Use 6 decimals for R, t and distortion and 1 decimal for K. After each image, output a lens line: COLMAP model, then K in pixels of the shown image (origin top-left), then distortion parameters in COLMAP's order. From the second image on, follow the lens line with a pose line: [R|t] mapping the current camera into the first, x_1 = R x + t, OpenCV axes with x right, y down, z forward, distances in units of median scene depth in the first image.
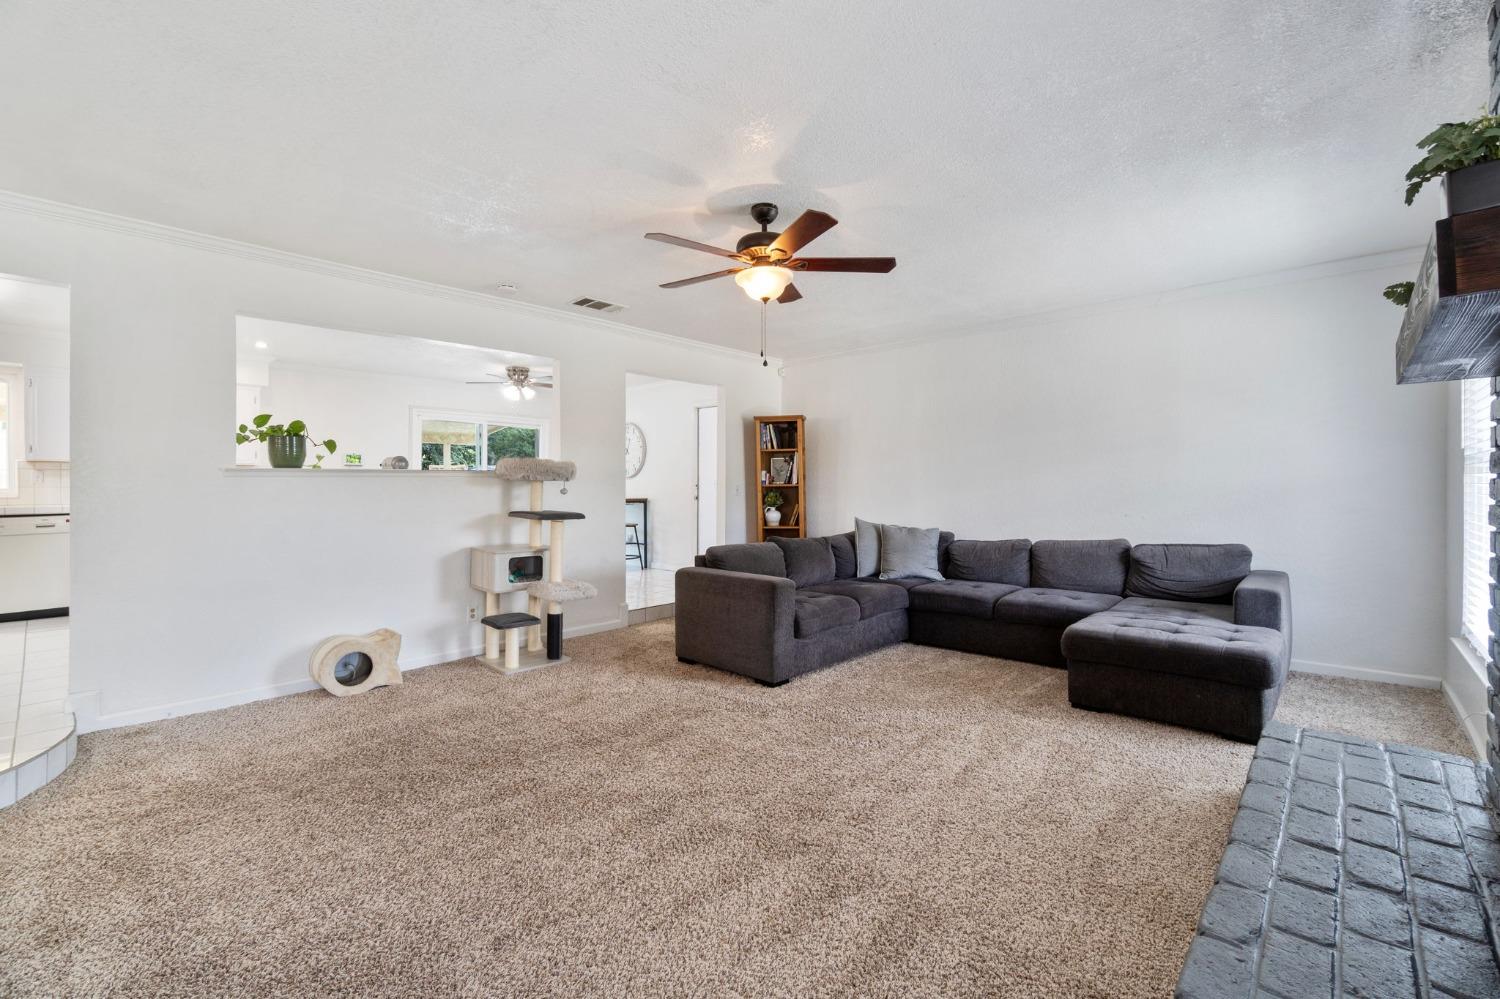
lens RADIAL K [[640.6, 0, 774.3], [0, 640.6, 495.5], [0, 0, 1]] dist [0.000333, 0.000083]
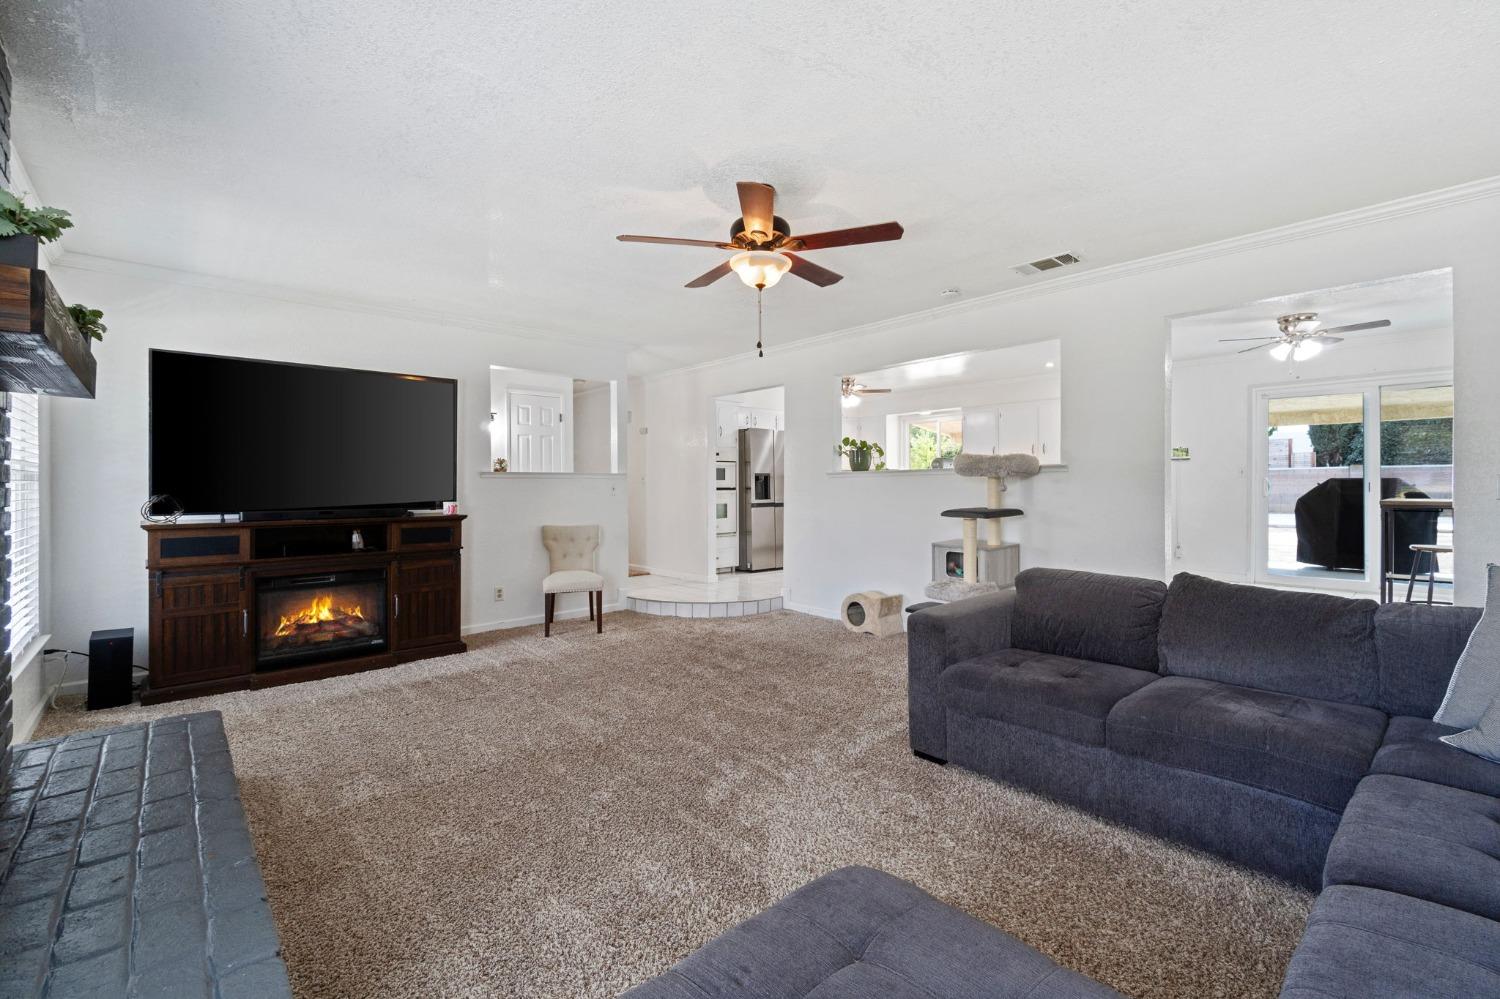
lens RADIAL K [[651.2, 0, 739.1], [0, 651.2, 479.7], [0, 0, 1]] dist [-0.001796, -0.000215]
pose [[-0.119446, -0.006349, -0.992820, 0.672478], [-0.002028, 0.999979, -0.006151, -0.011218], [0.992839, 0.001279, -0.119457, 0.774527]]
